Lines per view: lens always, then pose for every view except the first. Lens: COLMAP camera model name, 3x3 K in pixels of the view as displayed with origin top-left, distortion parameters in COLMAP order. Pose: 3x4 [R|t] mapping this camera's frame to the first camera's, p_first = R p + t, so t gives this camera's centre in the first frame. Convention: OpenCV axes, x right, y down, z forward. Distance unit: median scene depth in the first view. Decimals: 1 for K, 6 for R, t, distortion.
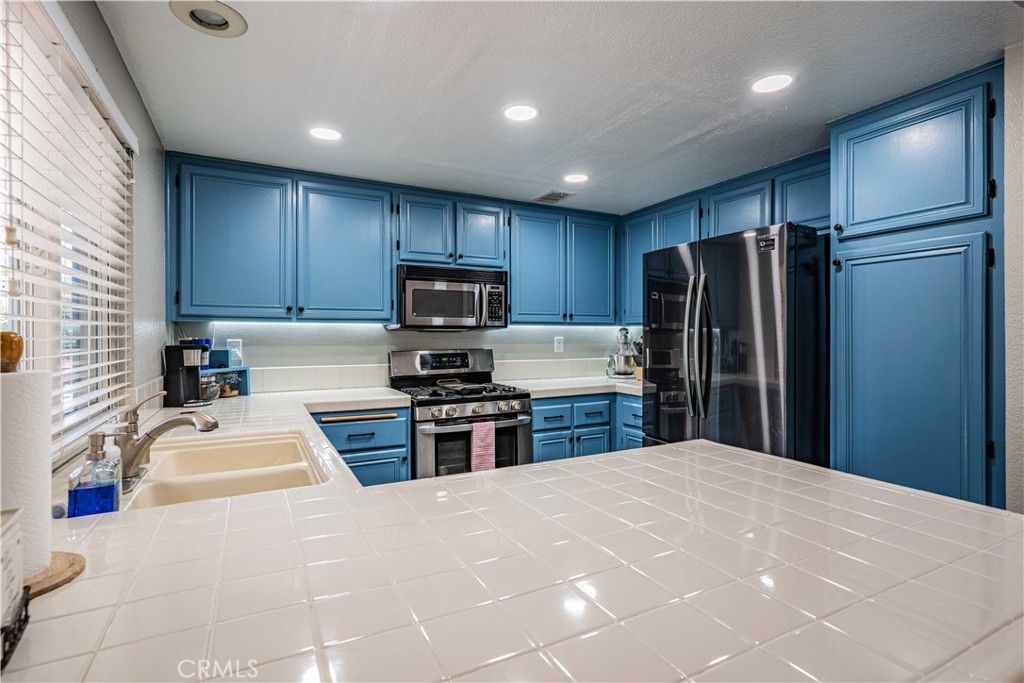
lens RADIAL K [[491.2, 0, 514.5], [0, 491.2, 335.5], [0, 0, 1]] dist [0.001385, 0.000795]
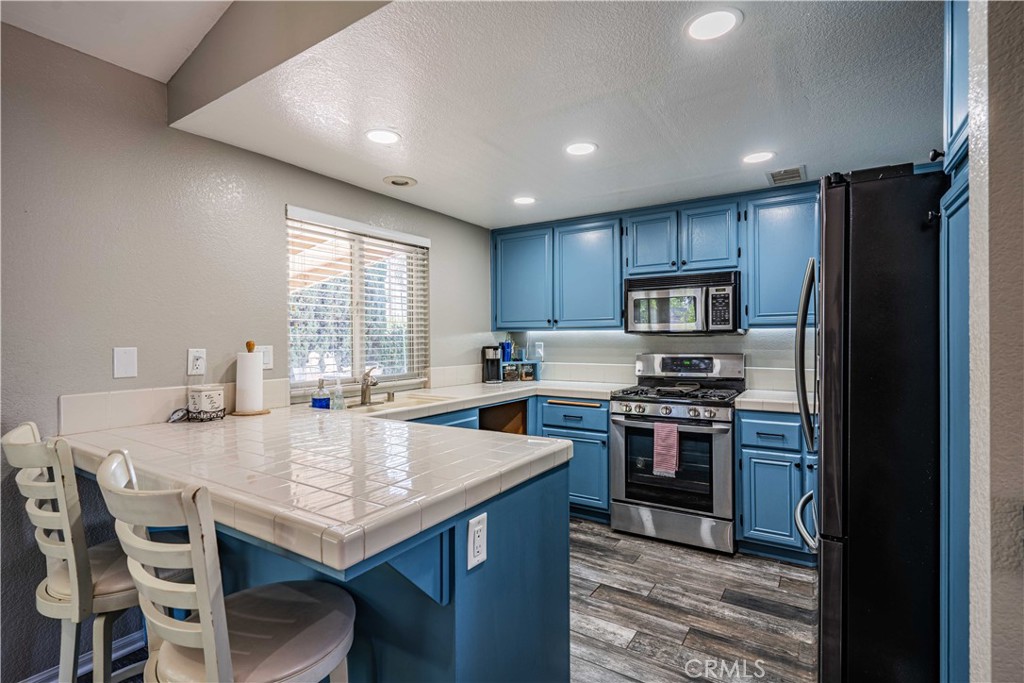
lens RADIAL K [[491.2, 0, 518.4], [0, 491.2, 342.5], [0, 0, 1]] dist [0.001385, 0.000795]
pose [[0.502178, 0.002562, -0.864760, 0.642732], [0.003107, 0.999984, 0.004766, -0.000736], [0.864758, -0.005080, 0.502162, 0.194212]]
